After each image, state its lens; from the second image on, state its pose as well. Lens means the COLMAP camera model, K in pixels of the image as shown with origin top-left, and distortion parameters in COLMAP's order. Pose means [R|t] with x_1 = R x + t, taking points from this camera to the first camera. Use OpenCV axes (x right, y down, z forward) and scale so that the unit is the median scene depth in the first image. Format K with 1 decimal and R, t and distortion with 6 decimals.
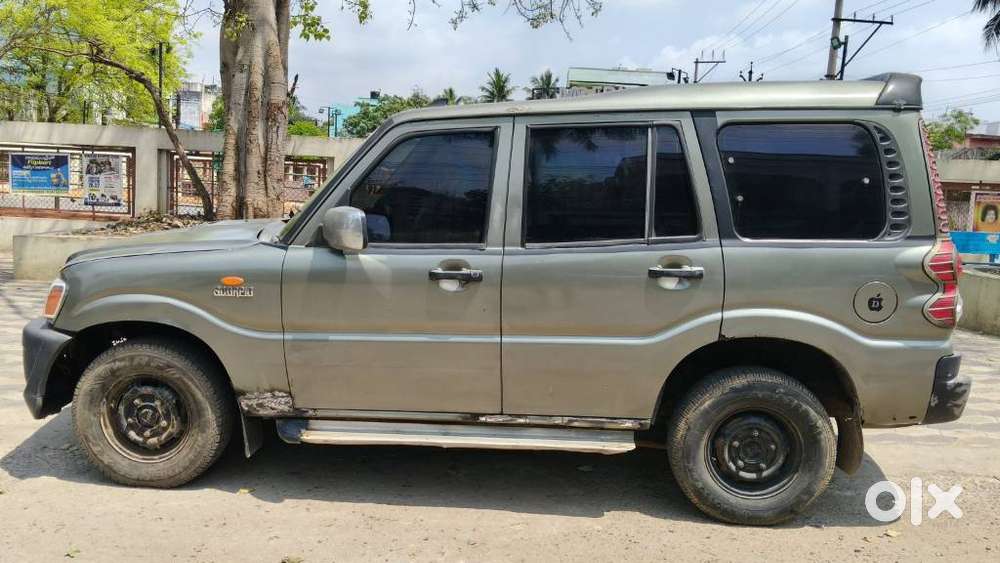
lens RADIAL K [[822.0, 0, 502.9], [0, 822.0, 280.3], [0, 0, 1]] dist [0.066689, -0.089287]
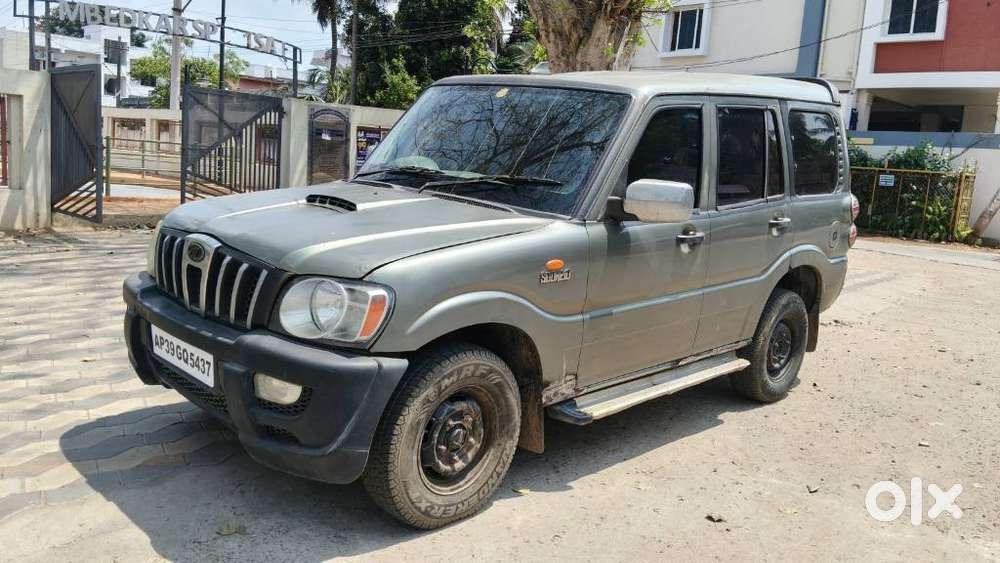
lens RADIAL K [[822.0, 0, 499.3], [0, 822.0, 281.4], [0, 0, 1]] dist [0.066689, -0.089287]
pose [[0.648830, -0.116777, 0.751919, -1.021181], [0.054197, 0.992736, 0.107410, -0.078879], [-0.759001, -0.028939, 0.650447, 0.445868]]
